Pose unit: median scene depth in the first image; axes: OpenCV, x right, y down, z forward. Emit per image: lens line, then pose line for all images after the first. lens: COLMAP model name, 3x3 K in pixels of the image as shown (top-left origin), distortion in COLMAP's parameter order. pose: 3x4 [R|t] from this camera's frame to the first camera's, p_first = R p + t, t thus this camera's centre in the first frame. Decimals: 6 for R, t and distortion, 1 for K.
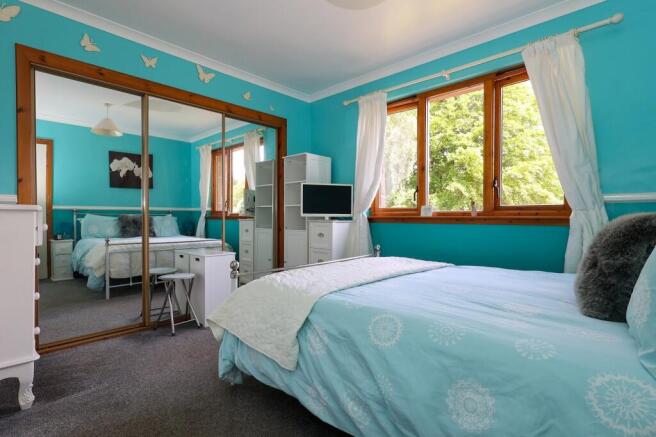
lens RADIAL K [[321.1, 0, 328.0], [0, 321.1, 218.5], [0, 0, 1]] dist [0.001605, 0.000502]
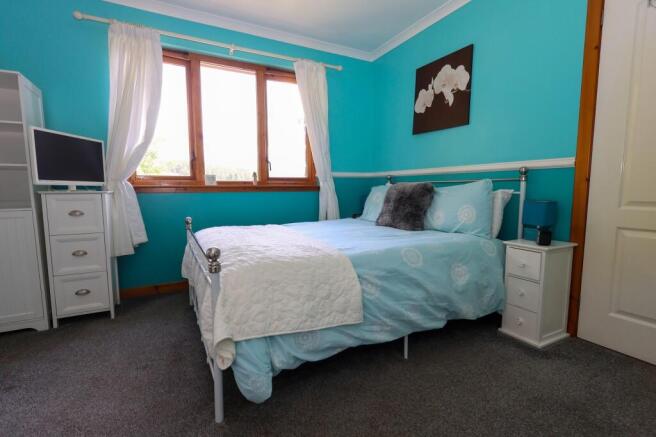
lens RADIAL K [[310.1, 0, 328.0], [0, 310.1, 218.5], [0, 0, 1]] dist [-0.010236, 0.000448]
pose [[0.324162, -0.092891, 0.941430, -0.544844], [0.011553, 0.995482, 0.094247, 0.010765], [-0.945931, -0.019675, 0.323771, 0.379465]]
